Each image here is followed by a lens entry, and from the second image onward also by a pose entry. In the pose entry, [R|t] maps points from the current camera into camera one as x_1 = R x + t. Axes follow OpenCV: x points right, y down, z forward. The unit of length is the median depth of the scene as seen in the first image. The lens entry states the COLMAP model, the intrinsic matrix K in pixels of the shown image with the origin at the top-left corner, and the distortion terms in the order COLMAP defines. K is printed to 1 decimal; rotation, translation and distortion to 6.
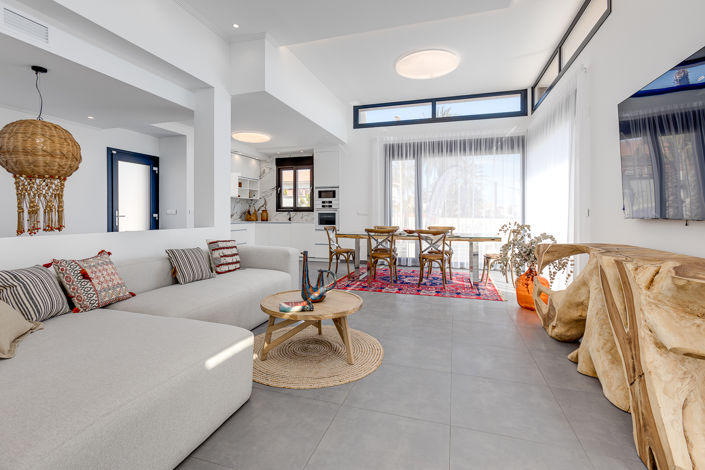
lens RADIAL K [[331.5, 0, 336.3], [0, 331.5, 213.2], [0, 0, 1]] dist [-0.001712, 0.001131]
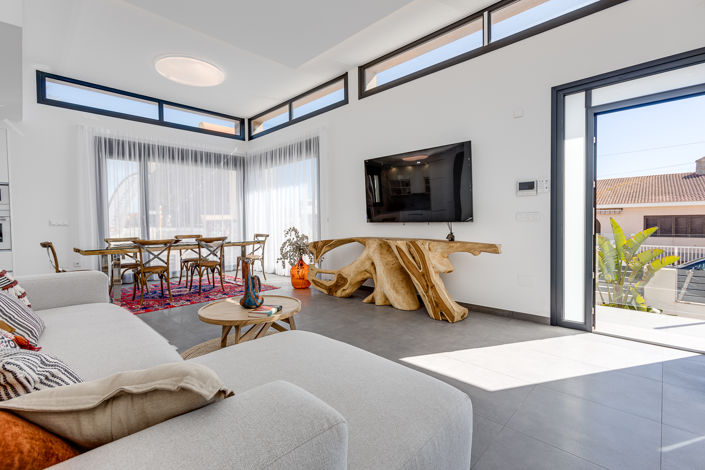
lens RADIAL K [[331.5, 0, 352.7], [0, 331.5, 229.6], [0, 0, 1]] dist [-0.001712, 0.001131]
pose [[0.432208, -0.033342, 0.901157, -0.341087], [0.012194, 0.999441, 0.031130, -0.001907], [-0.901691, -0.002466, 0.432373, 0.109255]]
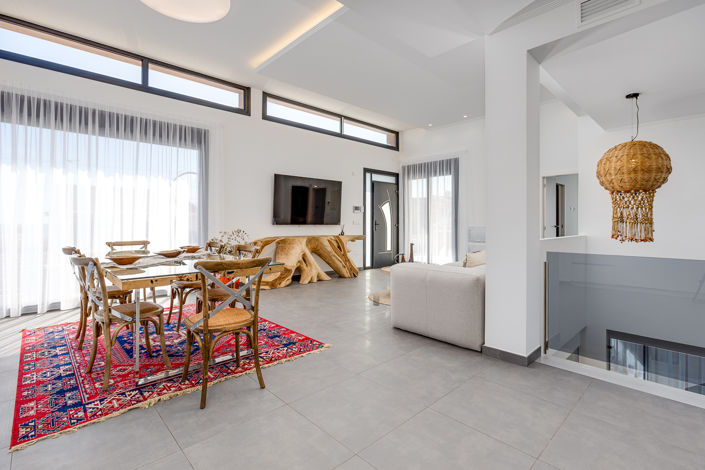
lens RADIAL K [[331.5, 0, 353.5], [0, 331.5, 230.3], [0, 0, 1]] dist [-0.001712, 0.001131]
pose [[-0.883607, -0.017565, 0.467900, -0.273170], [-0.007964, 0.999715, 0.022491, -0.001723], [-0.468162, 0.016147, -0.883495, 1.105133]]
